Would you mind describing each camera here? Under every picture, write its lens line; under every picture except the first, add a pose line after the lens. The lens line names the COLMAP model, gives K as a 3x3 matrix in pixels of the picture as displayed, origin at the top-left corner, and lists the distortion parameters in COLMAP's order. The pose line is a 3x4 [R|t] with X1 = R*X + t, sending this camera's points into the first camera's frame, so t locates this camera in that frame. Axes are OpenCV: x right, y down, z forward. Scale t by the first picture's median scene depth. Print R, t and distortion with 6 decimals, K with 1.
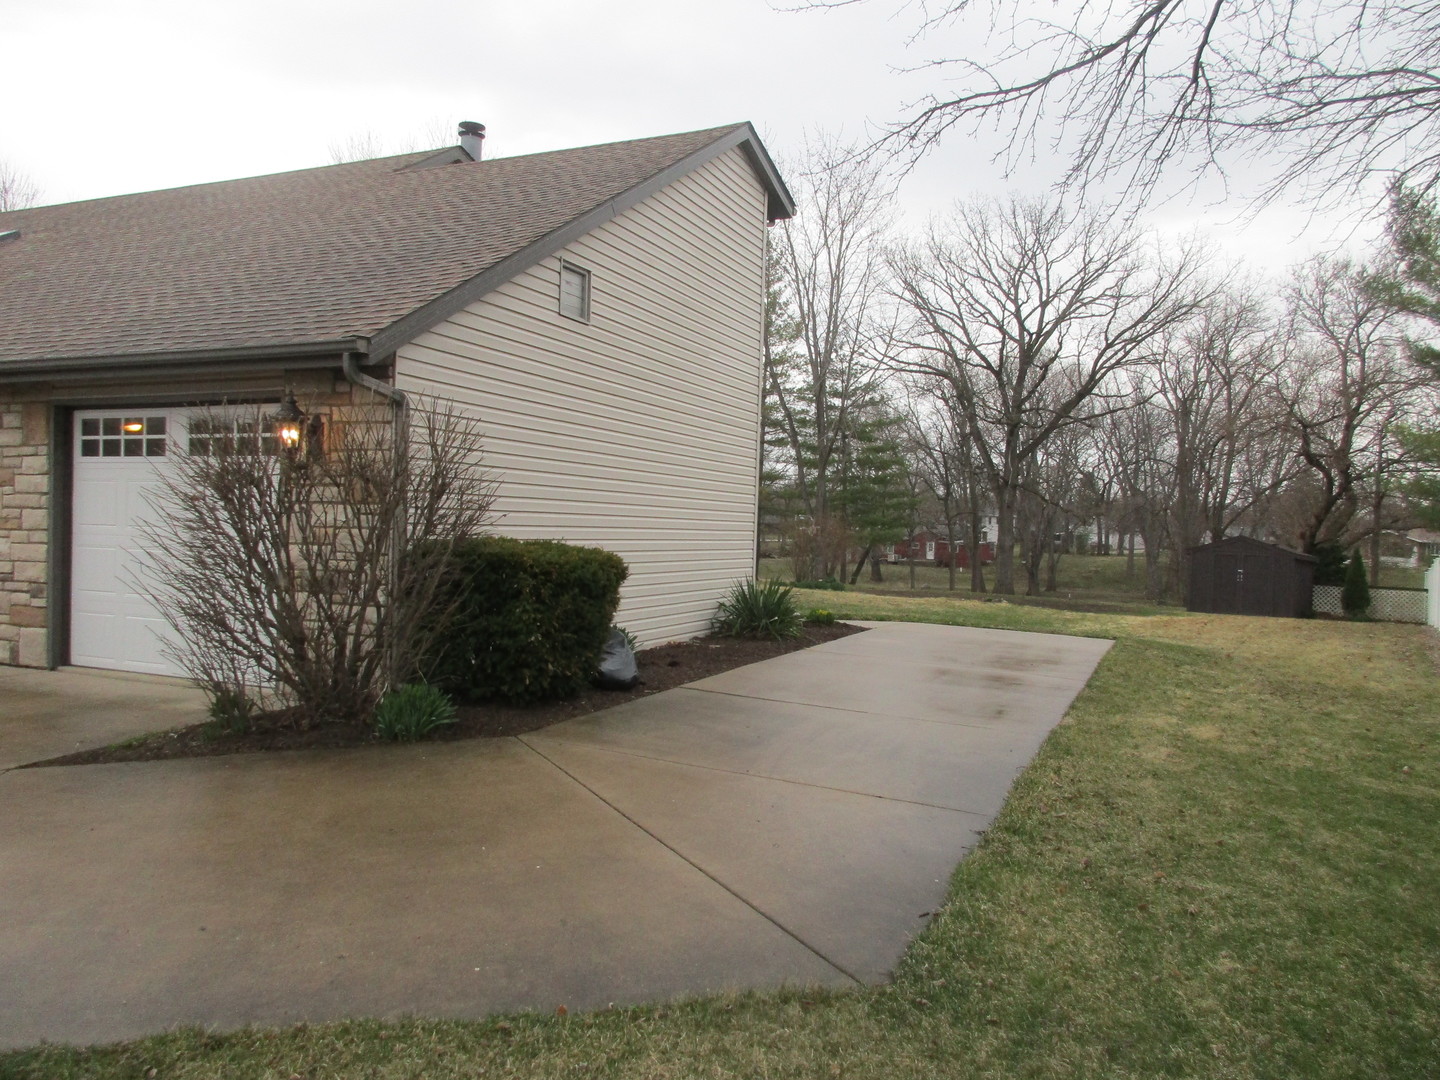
lens RADIAL K [[1064.3, 0, 726.0], [0, 1064.3, 536.8], [0, 0, 1]] dist [-0.011017, 0.008278]
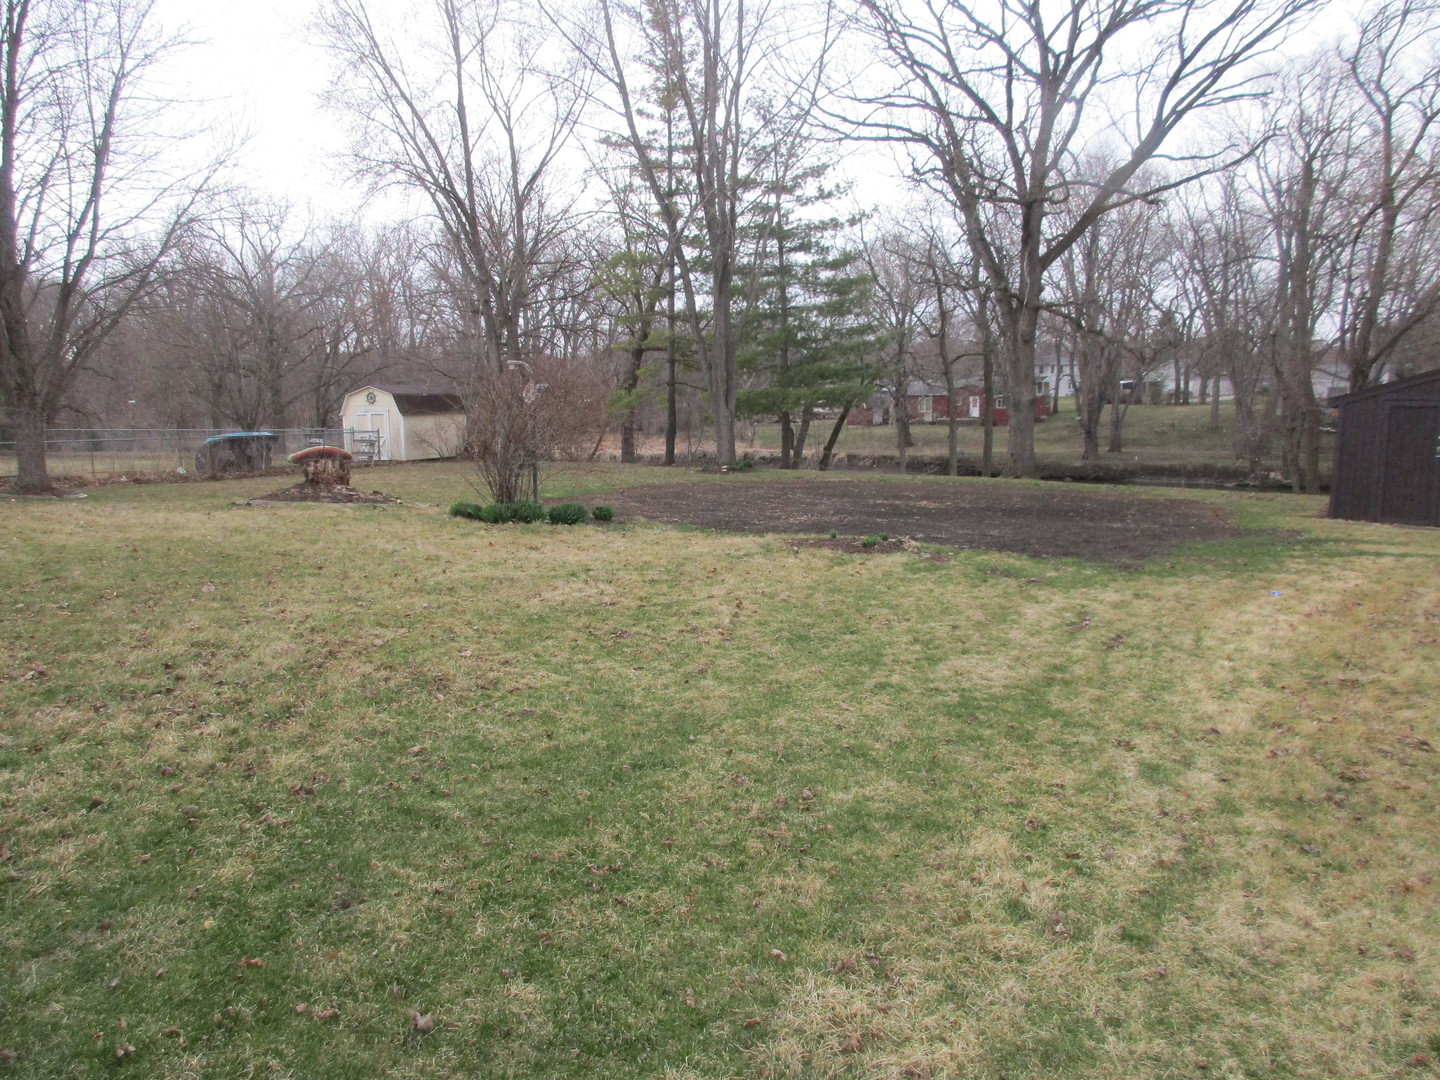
lens RADIAL K [[1064.3, 0, 713.0], [0, 1064.3, 532.9], [0, 0, 1]] dist [-0.011017, 0.008278]
pose [[0.996442, -0.030967, -0.078384, 0.056294], [0.040404, 0.991729, 0.121826, 0.000740], [0.073963, -0.124559, 0.989452, 0.149431]]
